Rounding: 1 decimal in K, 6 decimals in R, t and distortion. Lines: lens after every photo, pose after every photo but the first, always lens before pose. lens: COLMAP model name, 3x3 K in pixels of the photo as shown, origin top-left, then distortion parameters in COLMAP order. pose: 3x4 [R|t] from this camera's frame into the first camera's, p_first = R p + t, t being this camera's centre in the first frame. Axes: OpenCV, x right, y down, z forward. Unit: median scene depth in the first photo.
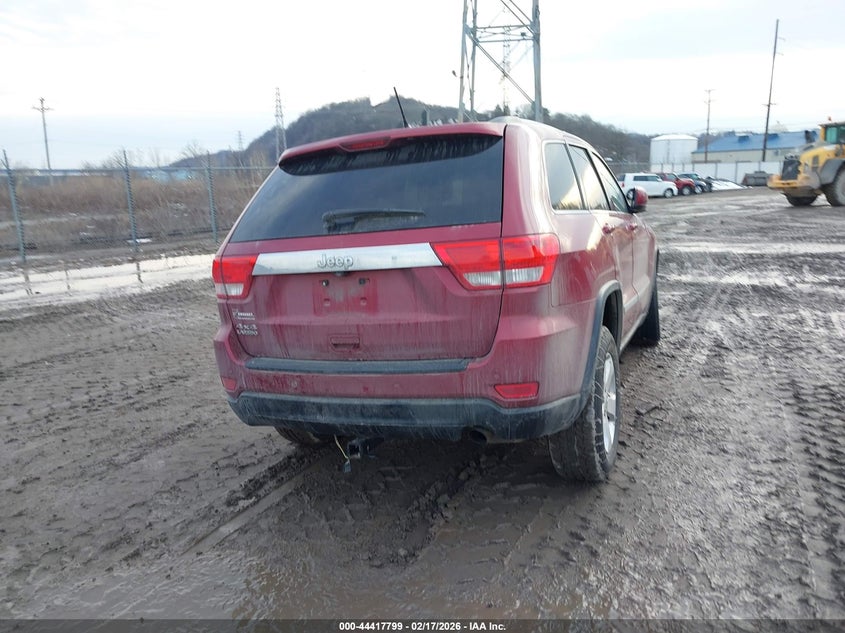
lens RADIAL K [[661.6, 0, 422.5], [0, 661.6, 316.5], [0, 0, 1]] dist [0.082079, -0.157621]
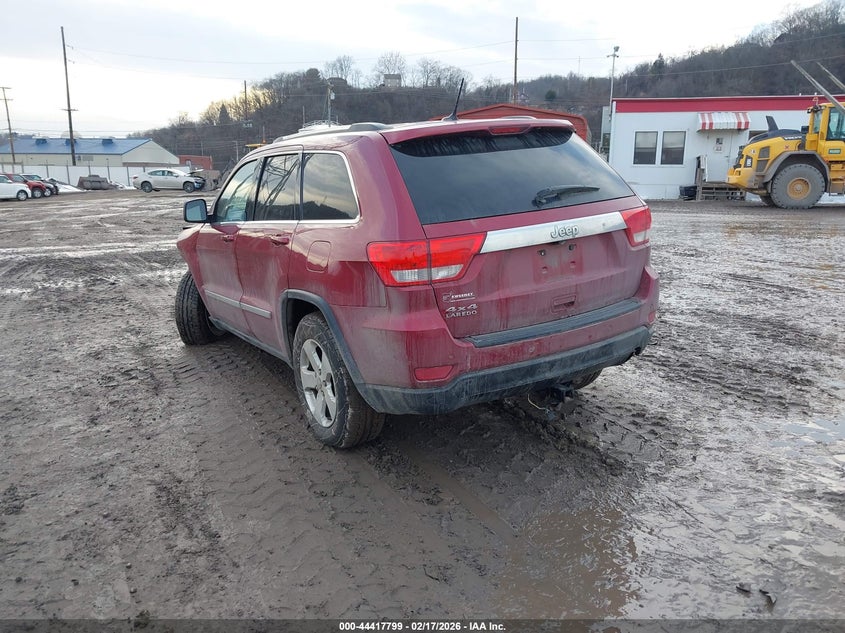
lens RADIAL K [[656.9, 0, 422.4], [0, 656.9, 299.9], [0, 0, 1]] dist [-0.006000, 0.000593]
pose [[0.580027, -0.125552, 0.804863, -1.085226], [0.147226, 0.987937, 0.048012, -0.051852], [-0.801182, 0.090649, 0.591515, 0.481198]]
